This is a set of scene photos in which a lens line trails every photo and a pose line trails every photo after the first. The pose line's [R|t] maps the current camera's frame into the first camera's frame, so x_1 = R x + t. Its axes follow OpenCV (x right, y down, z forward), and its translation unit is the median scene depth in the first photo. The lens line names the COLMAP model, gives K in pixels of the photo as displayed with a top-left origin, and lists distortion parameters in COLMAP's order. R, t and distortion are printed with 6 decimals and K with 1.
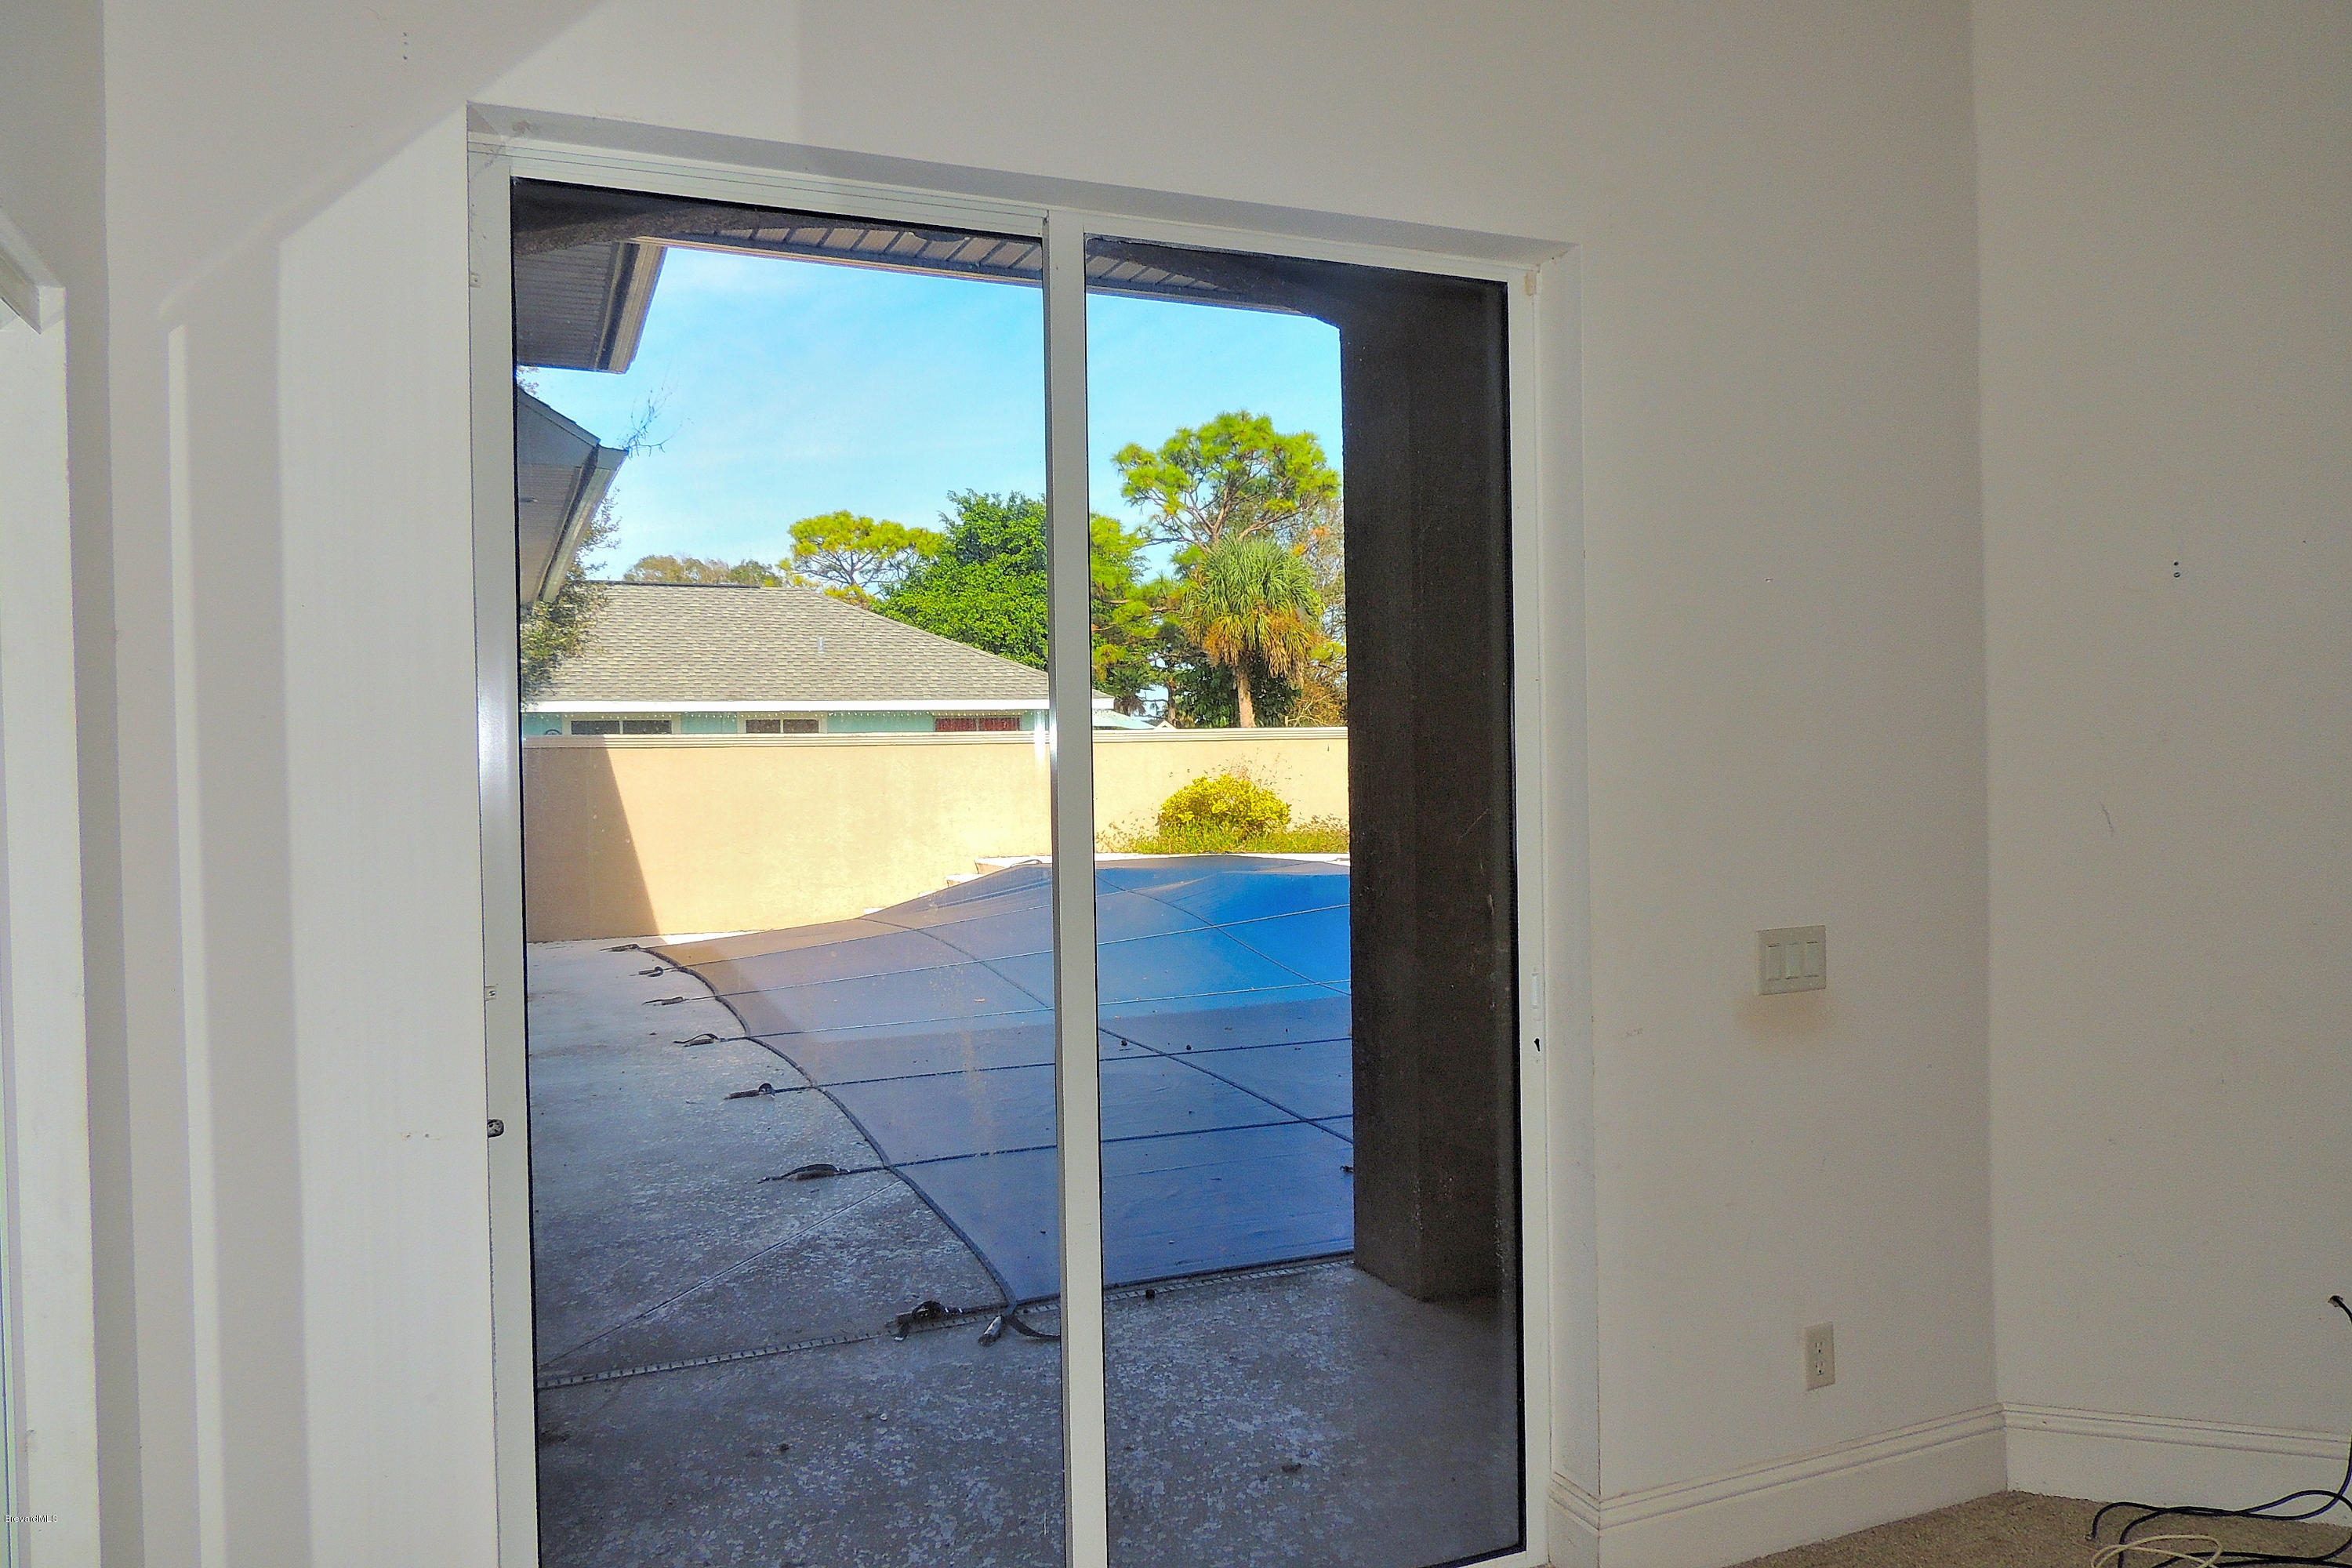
lens RADIAL K [[1703.1, 0, 1168.0], [0, 1703.1, 792.5], [0, 0, 1]] dist [-0.017315, -0.000984]
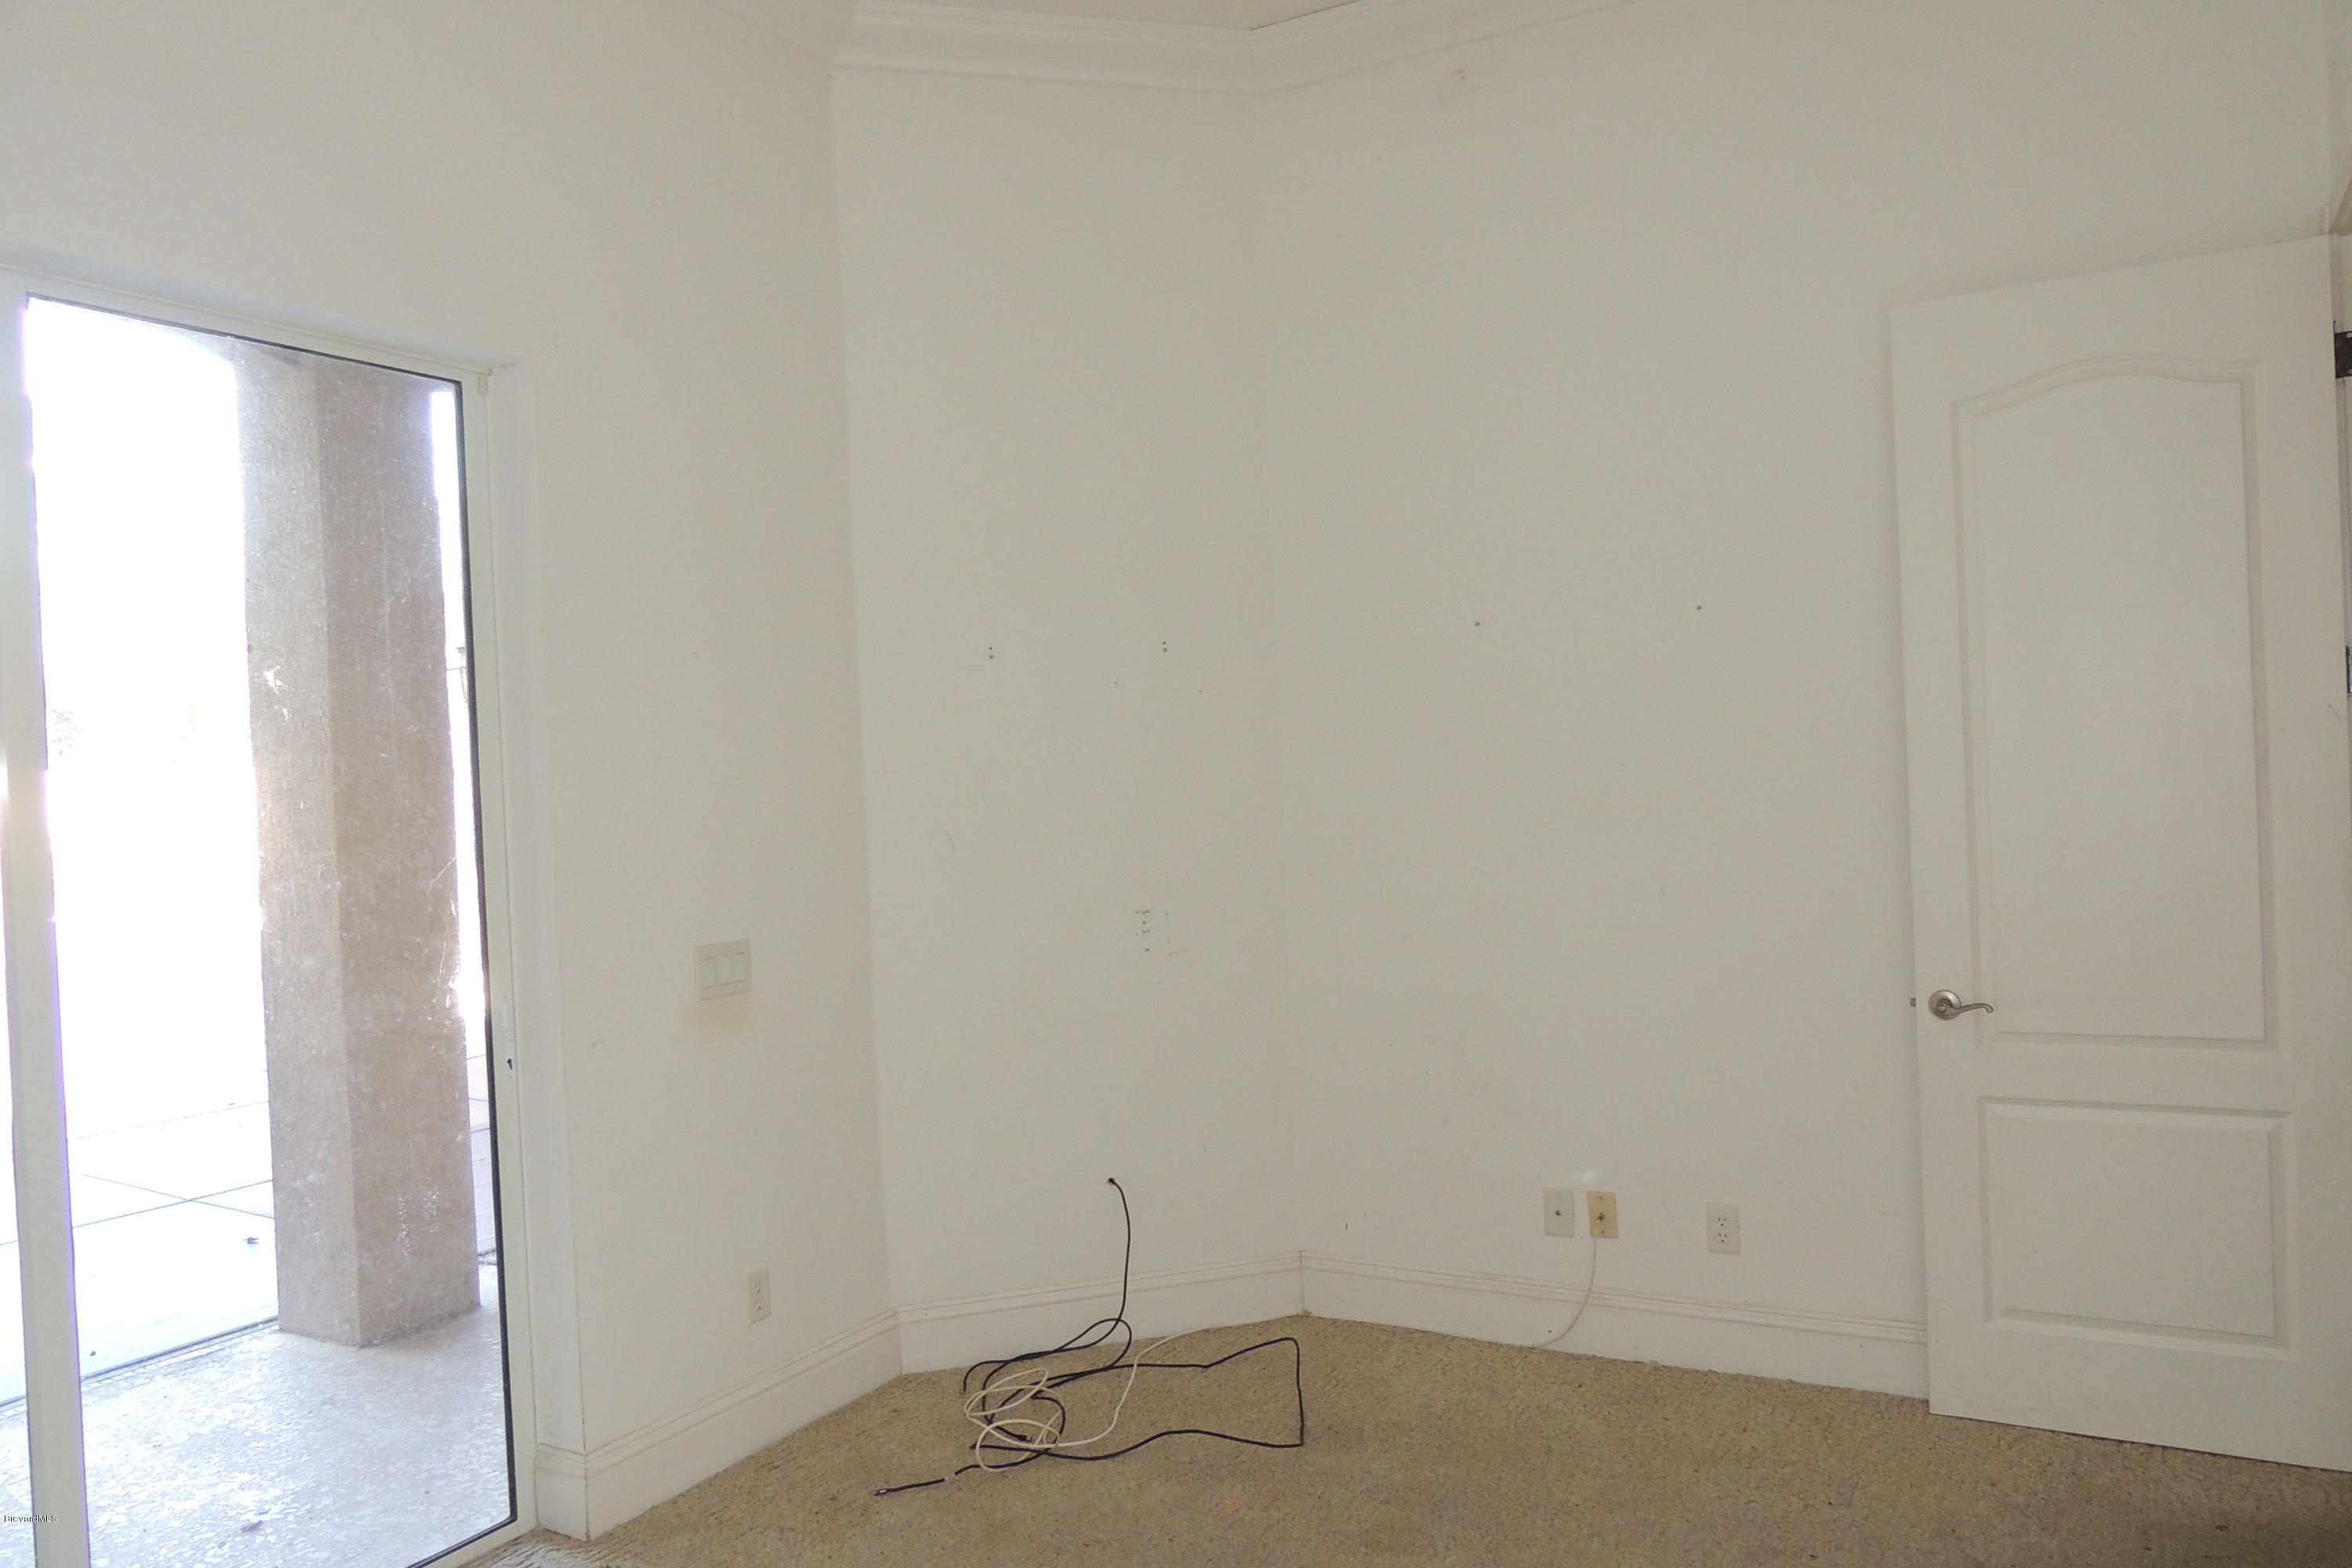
lens RADIAL K [[1703.1, 0, 1168.0], [0, 1703.1, 792.5], [0, 0, 1]] dist [-0.017315, -0.000984]
pose [[0.798297, -0.023979, 0.601787, -0.082726], [0.037005, 0.999272, -0.009272, -0.002666], [-0.601126, 0.029671, 0.798603, -0.123221]]
